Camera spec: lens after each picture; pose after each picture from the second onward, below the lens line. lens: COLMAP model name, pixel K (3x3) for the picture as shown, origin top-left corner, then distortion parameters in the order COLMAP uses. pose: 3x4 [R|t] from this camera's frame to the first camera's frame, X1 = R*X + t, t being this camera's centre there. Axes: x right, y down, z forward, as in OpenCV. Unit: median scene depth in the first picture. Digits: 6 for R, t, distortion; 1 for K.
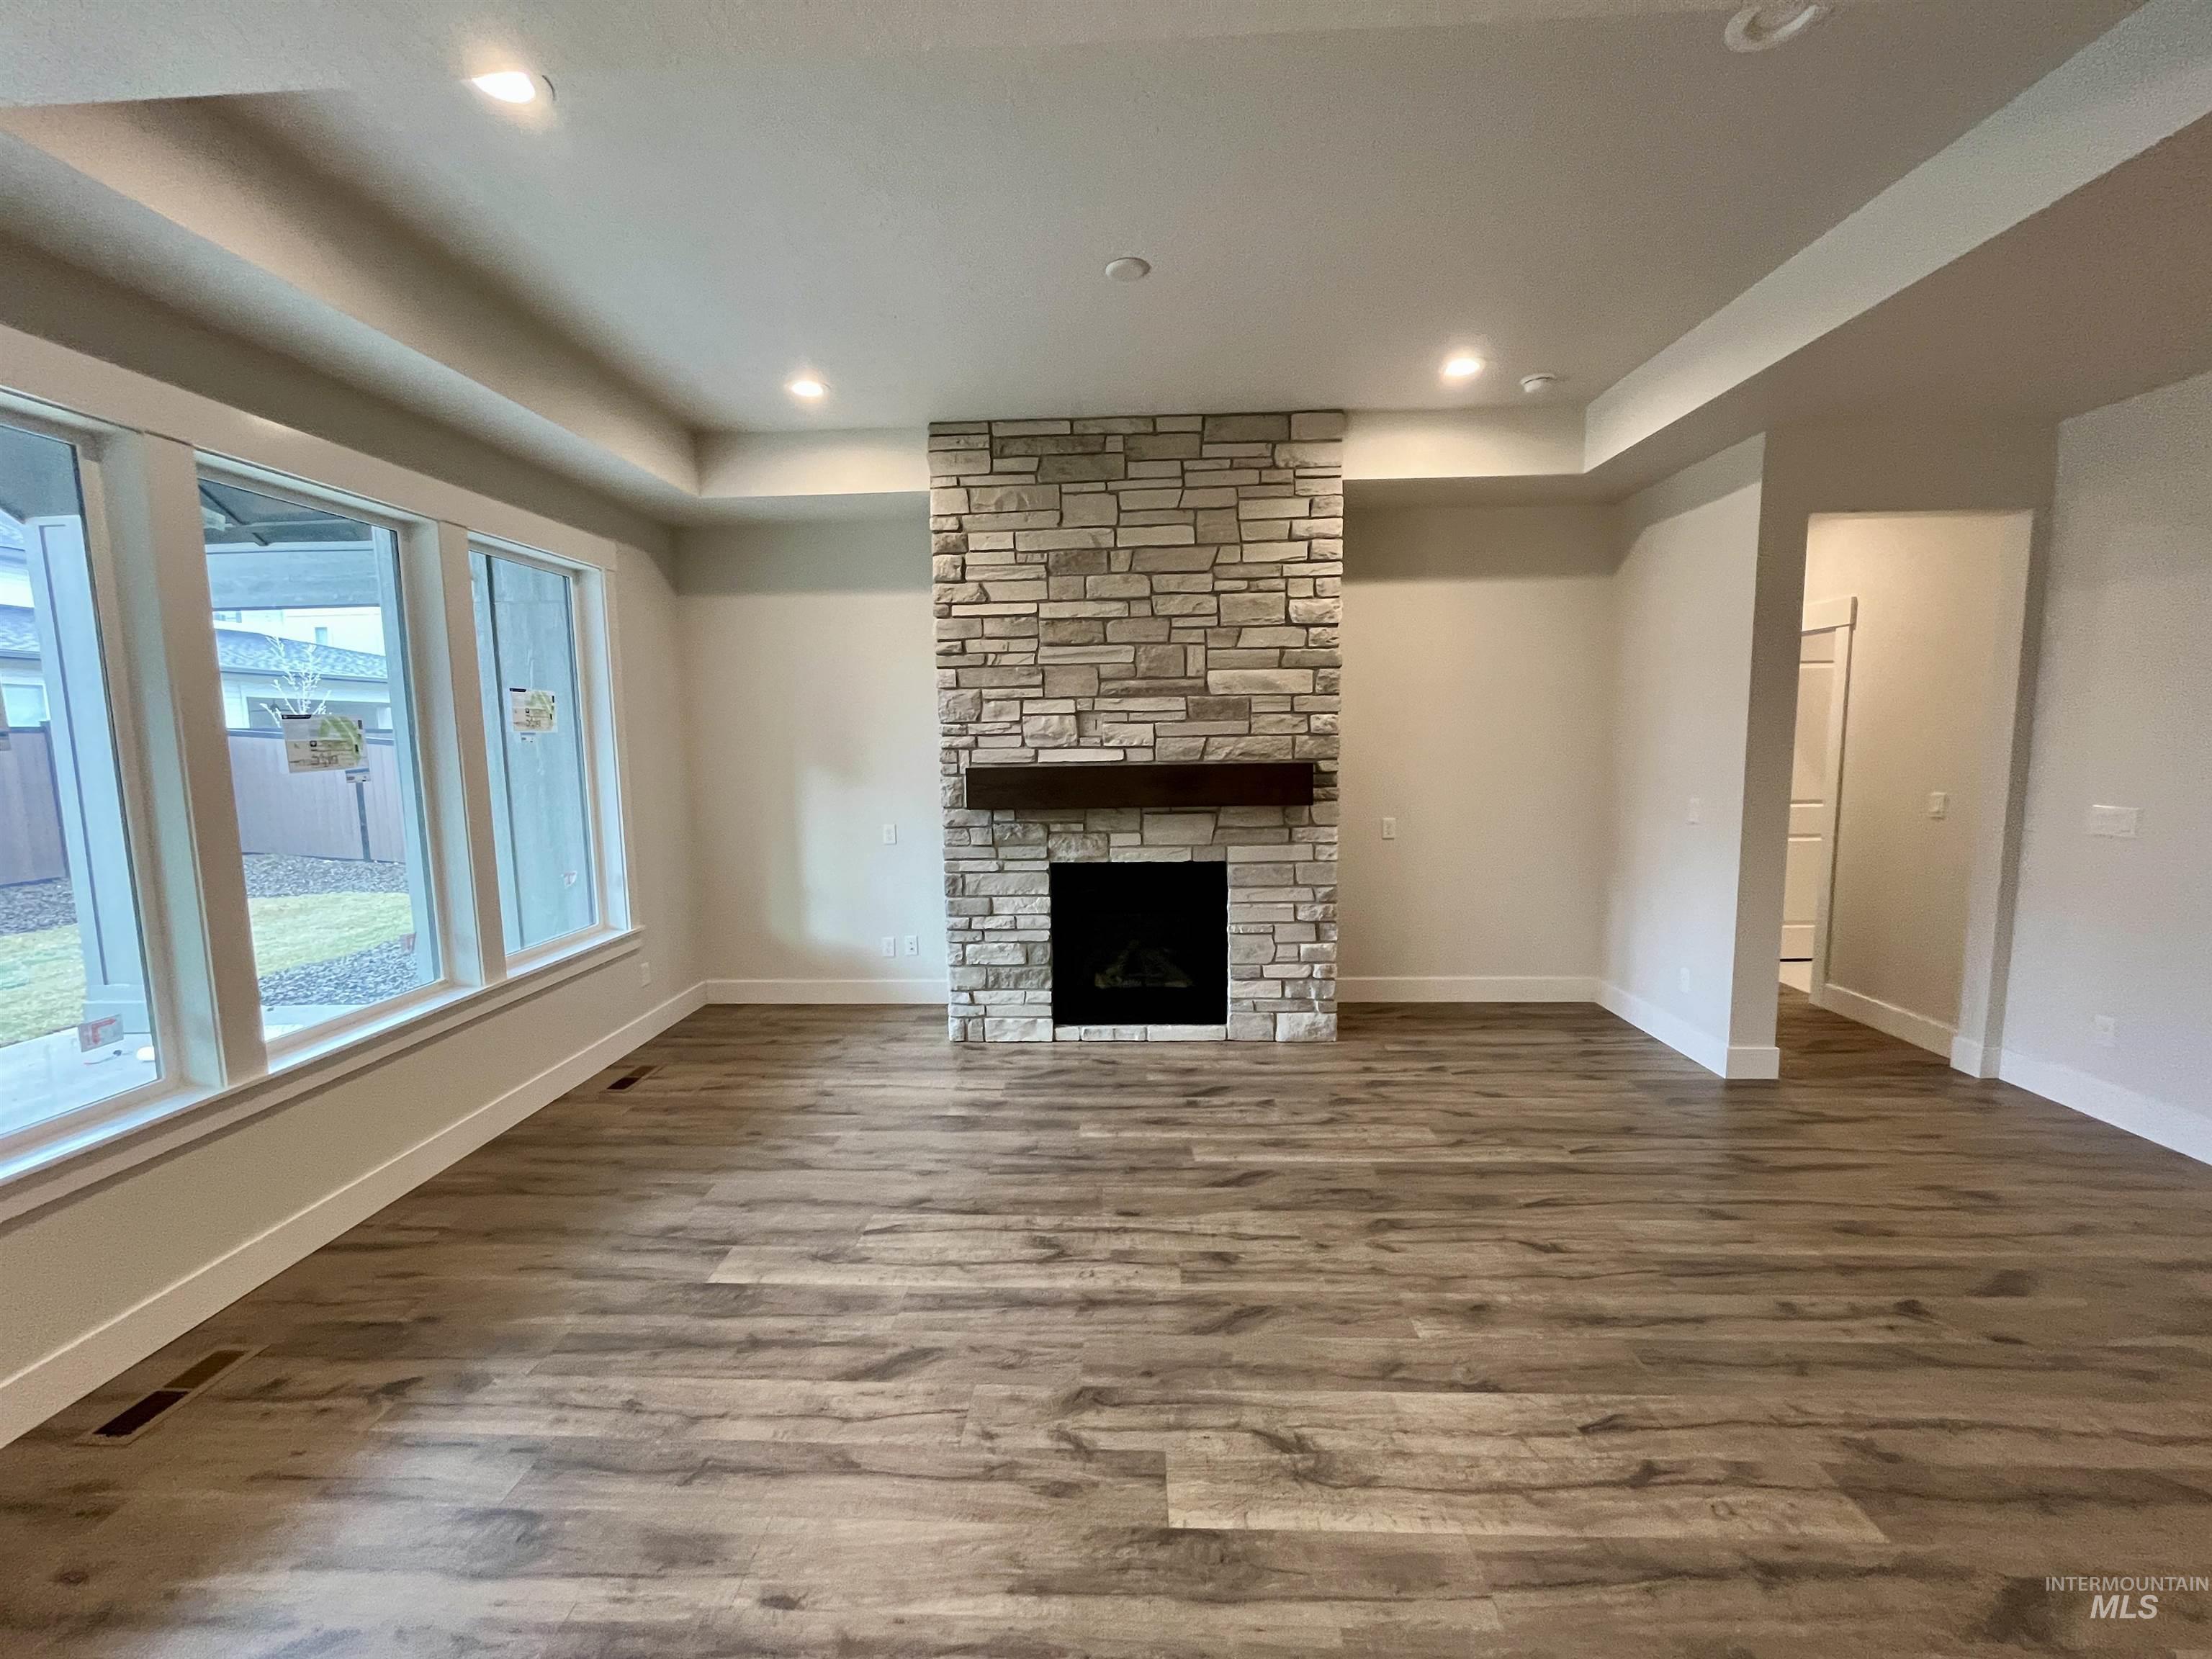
lens RADIAL K [[891.7, 0, 1106.6], [0, 891.7, 830.5], [0, 0, 1]] dist [-0.003701, 0.000313]
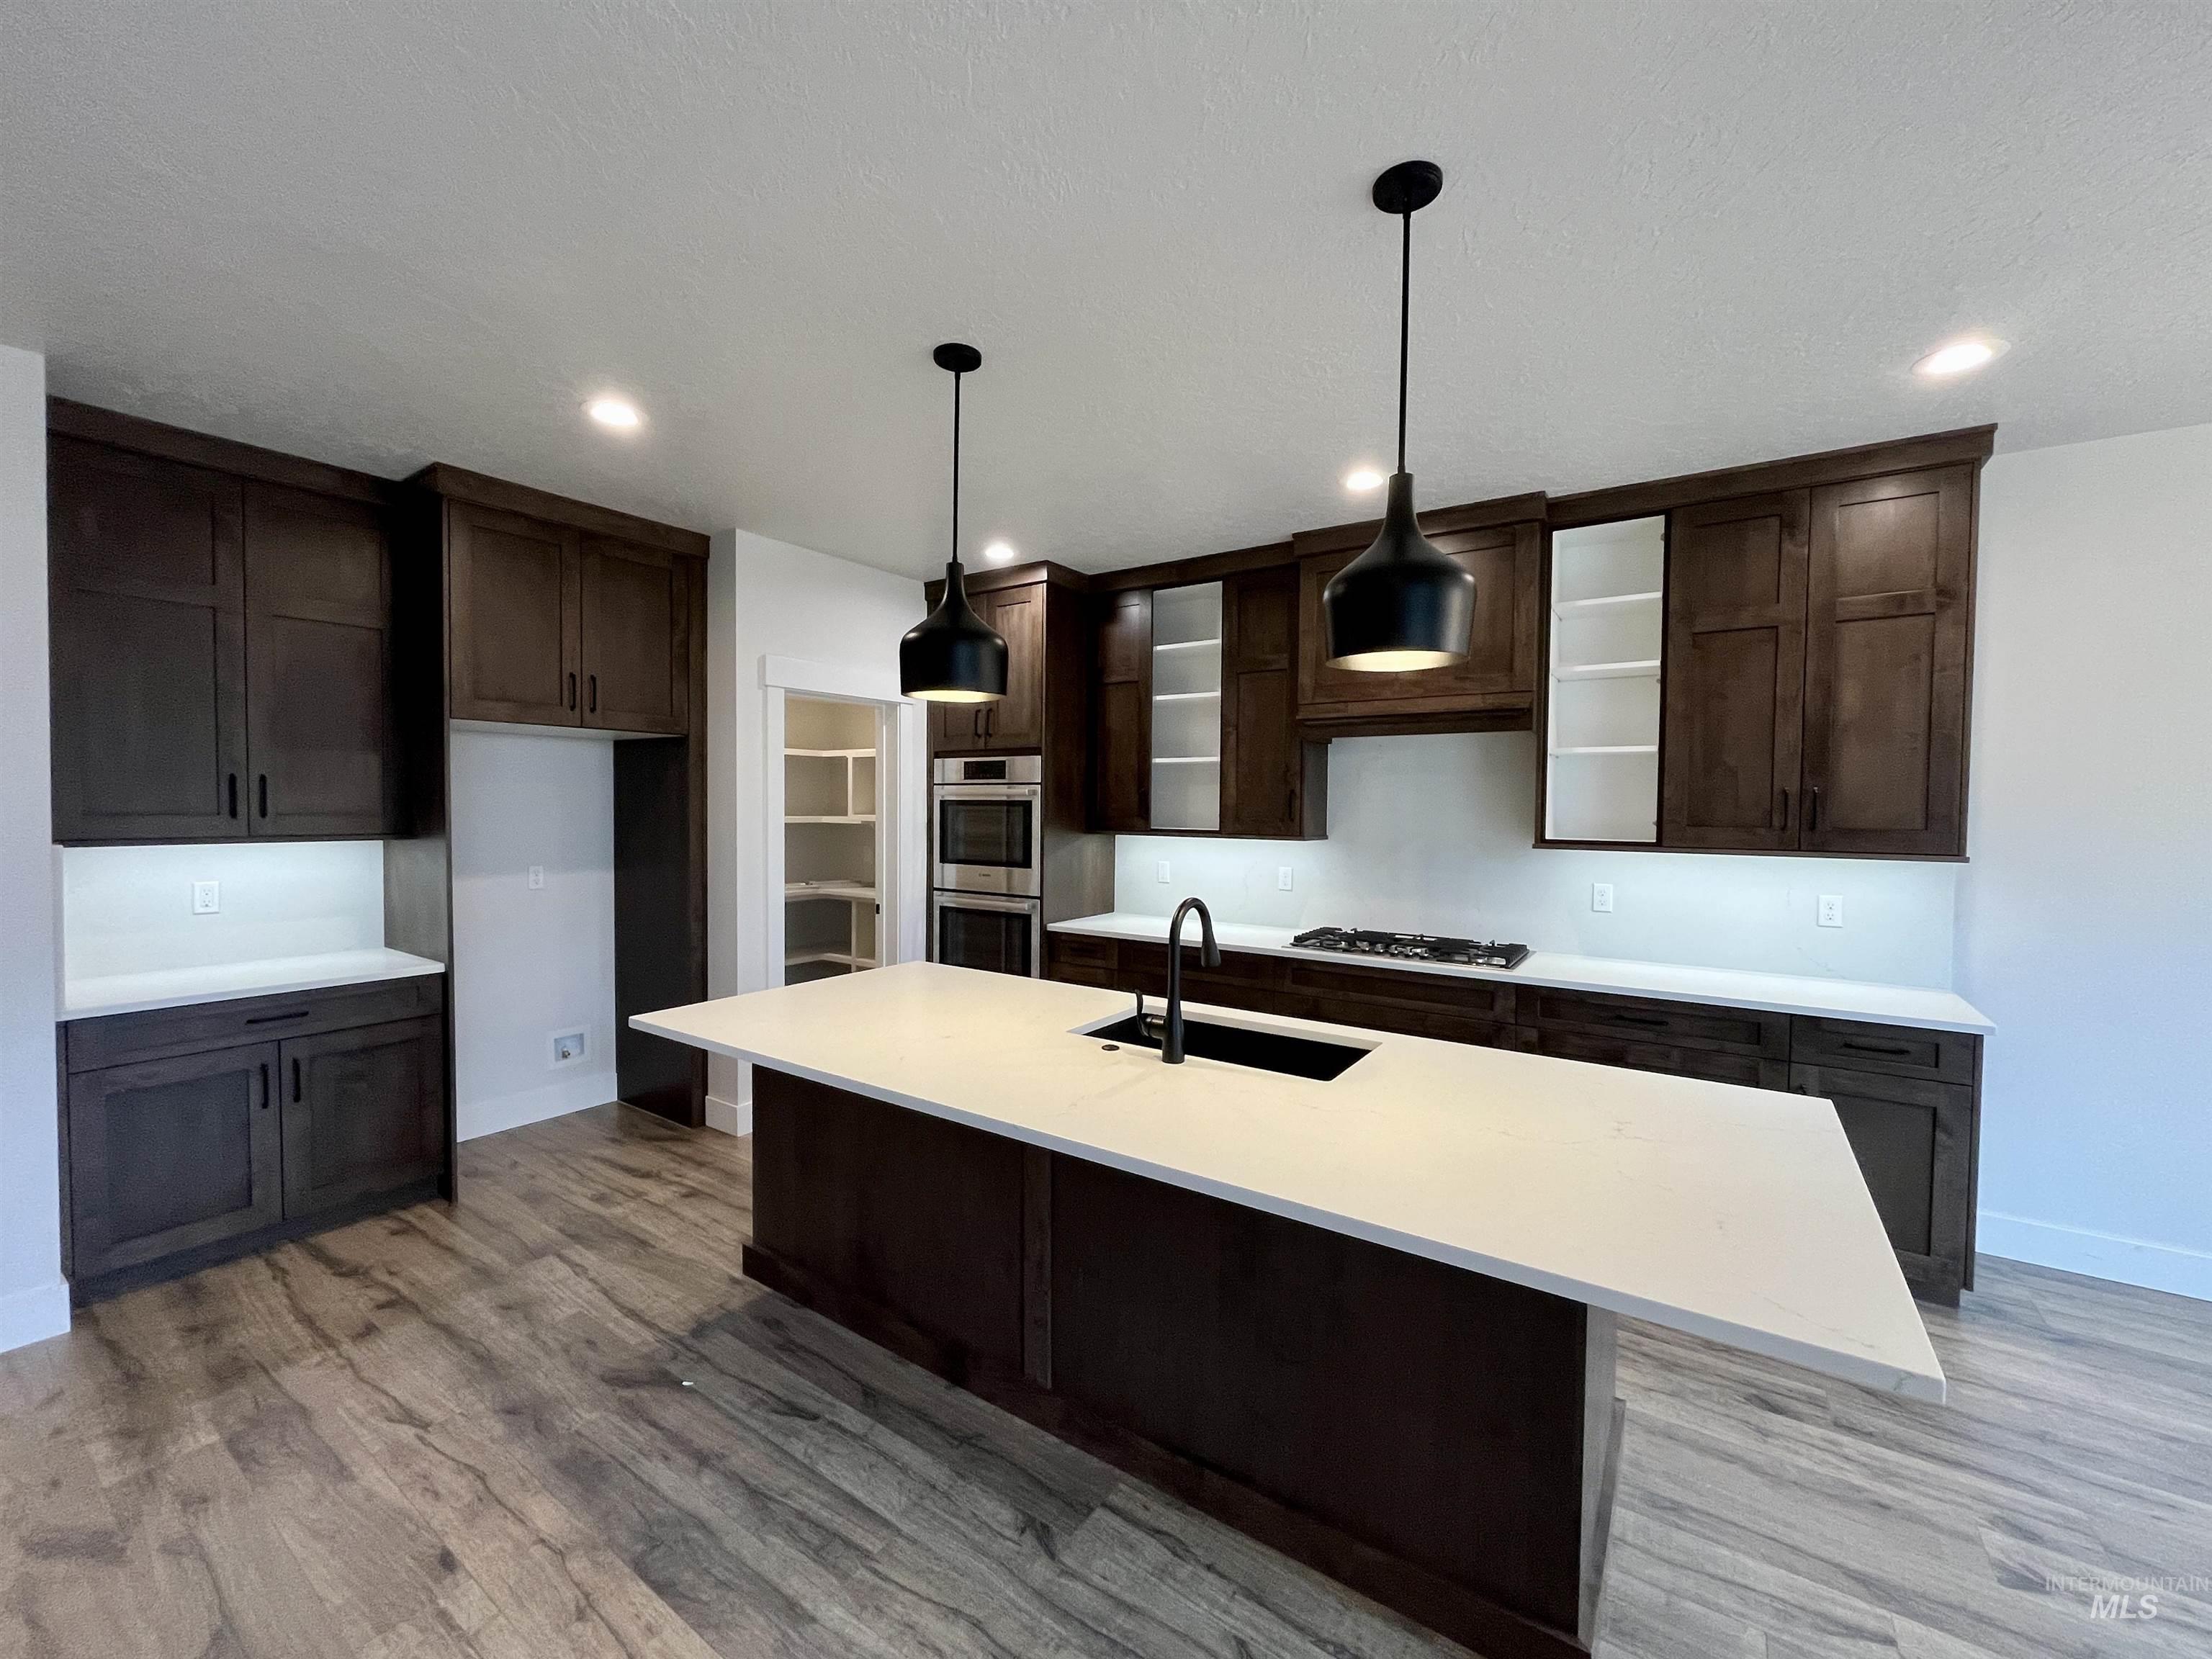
lens RADIAL K [[891.7, 0, 1101.2], [0, 891.7, 829.8], [0, 0, 1]] dist [-0.003701, 0.000313]
pose [[-0.847494, -0.008339, 0.530739, -0.921877], [0.060860, 0.991756, 0.112765, -0.136150], [-0.527304, 0.127869, -0.840000, 1.567857]]
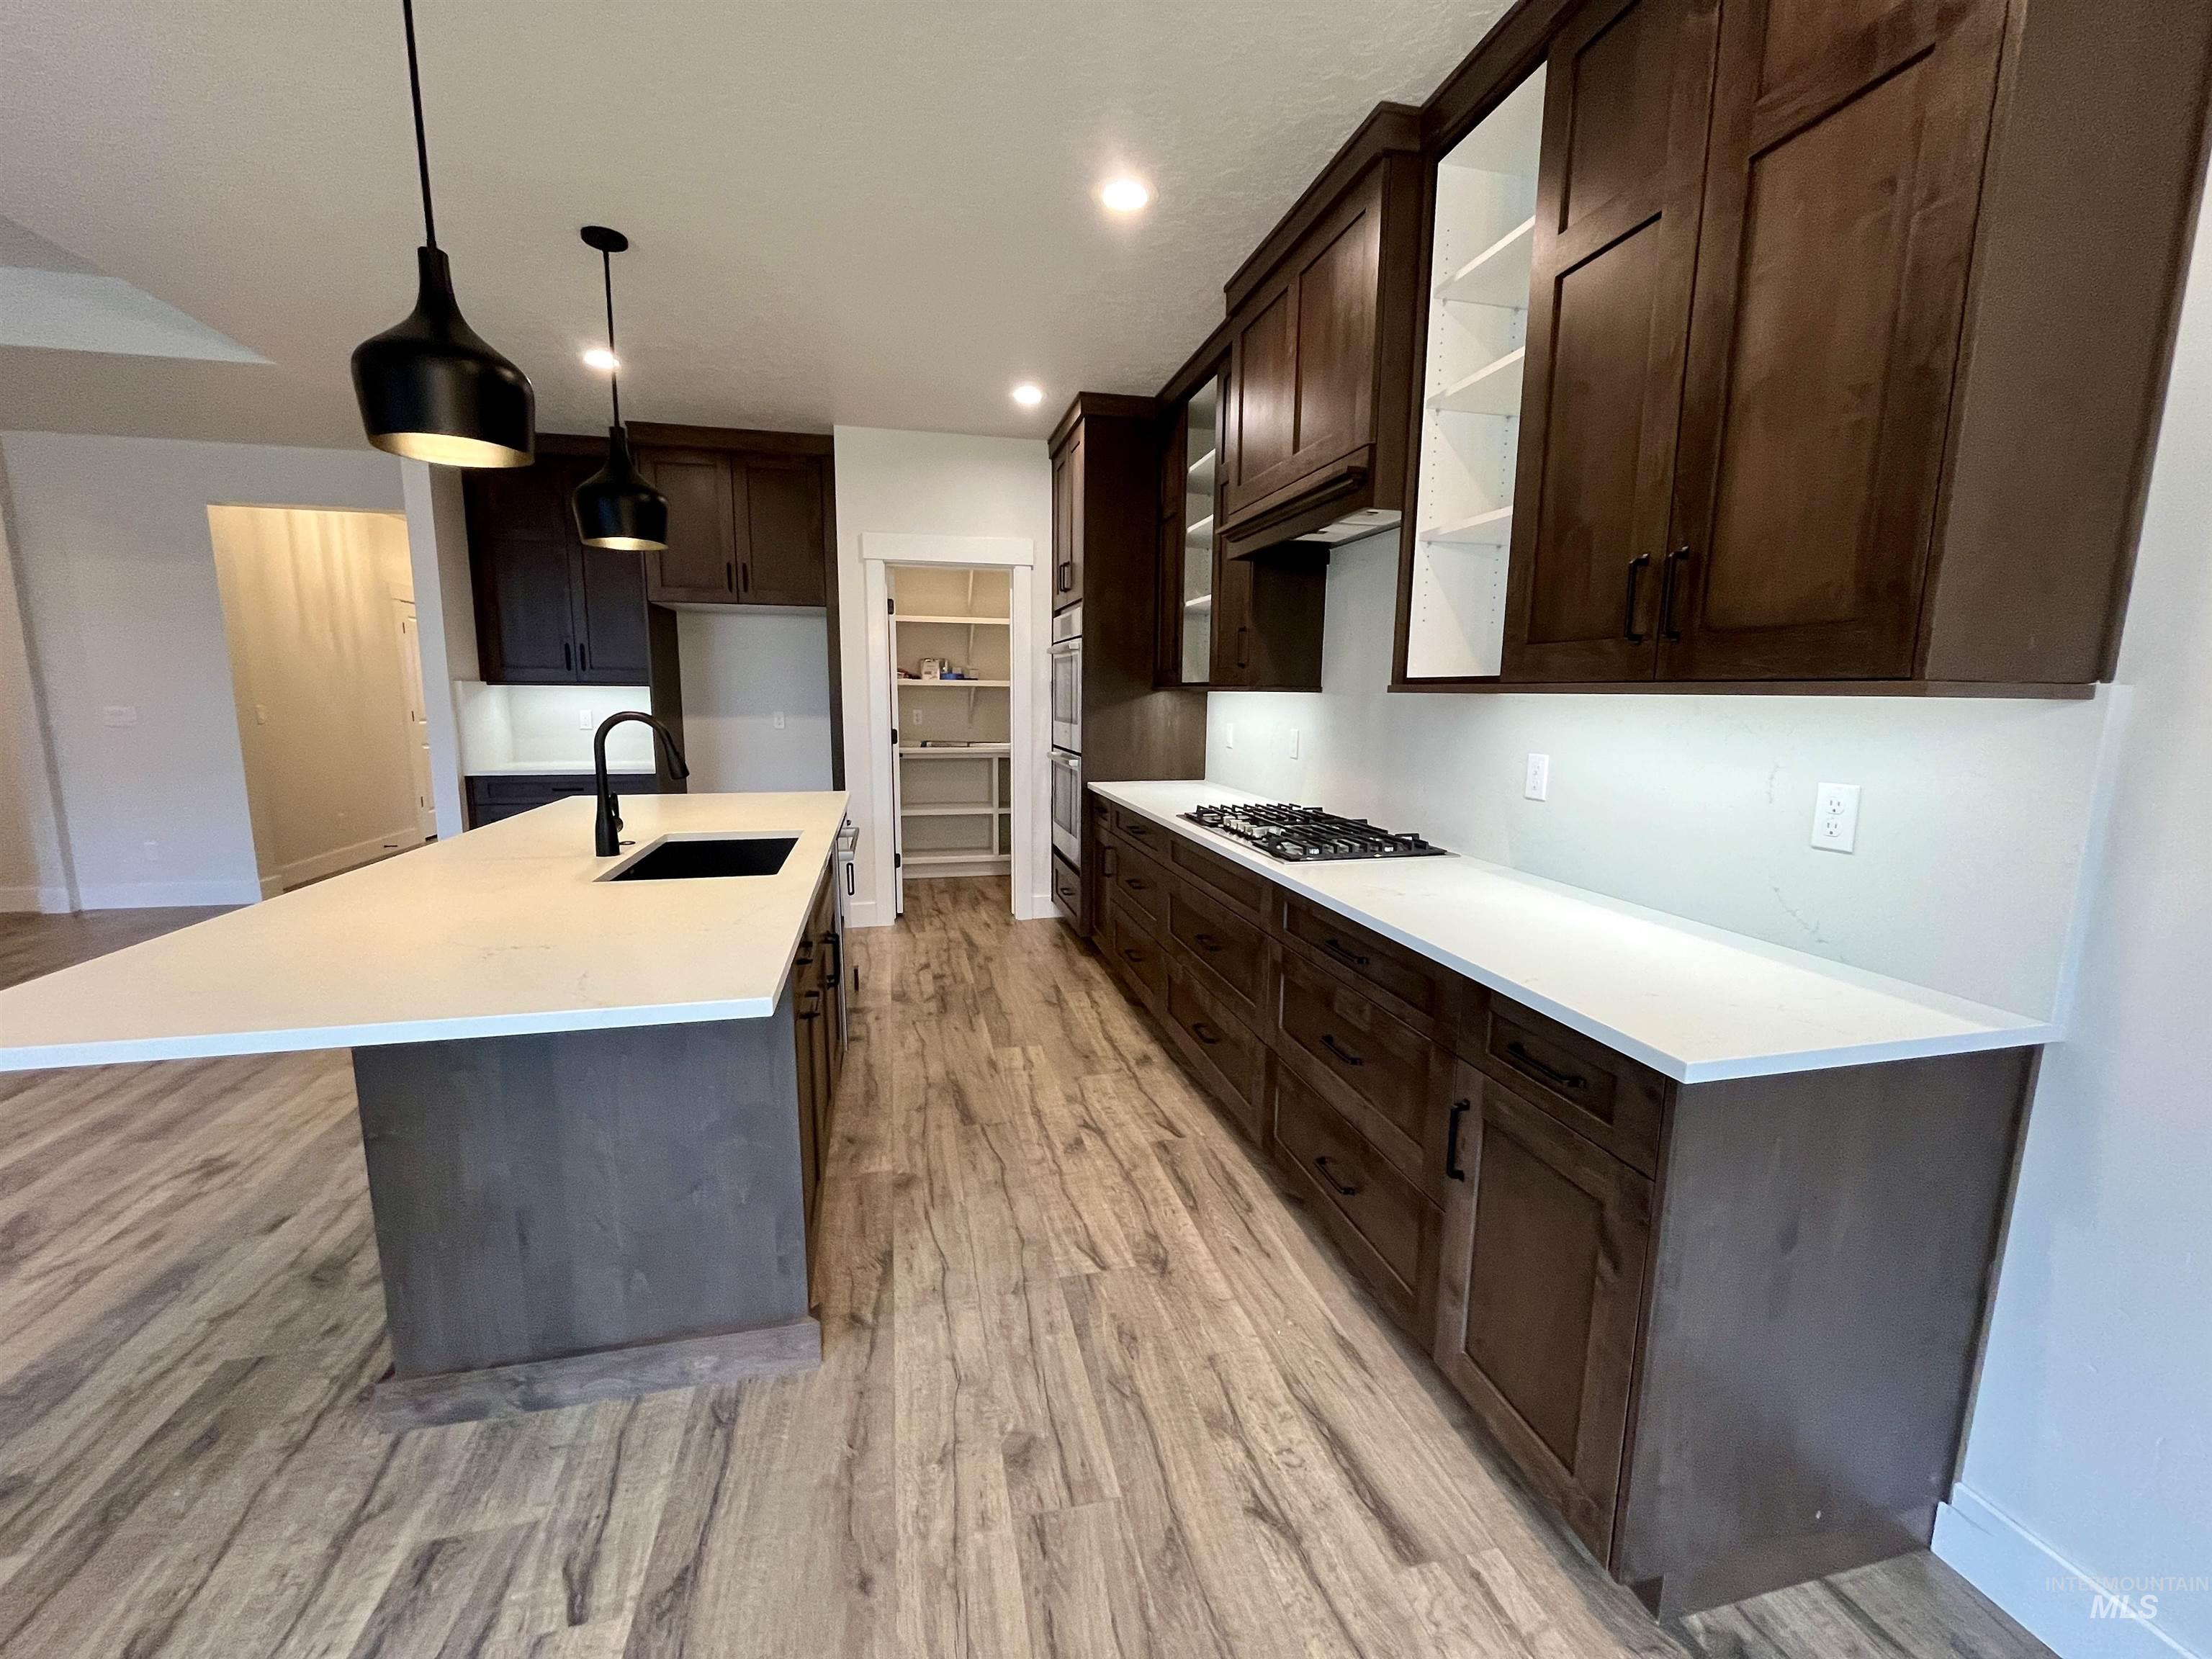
lens RADIAL K [[891.7, 0, 1099.8], [0, 891.7, 832.0], [0, 0, 1]] dist [-0.003701, 0.000313]
pose [[-0.267551, -0.138575, 0.953527, -1.127946], [0.099215, 0.980382, 0.170316, -0.078887], [-0.958422, 0.140173, -0.248553, 1.257206]]
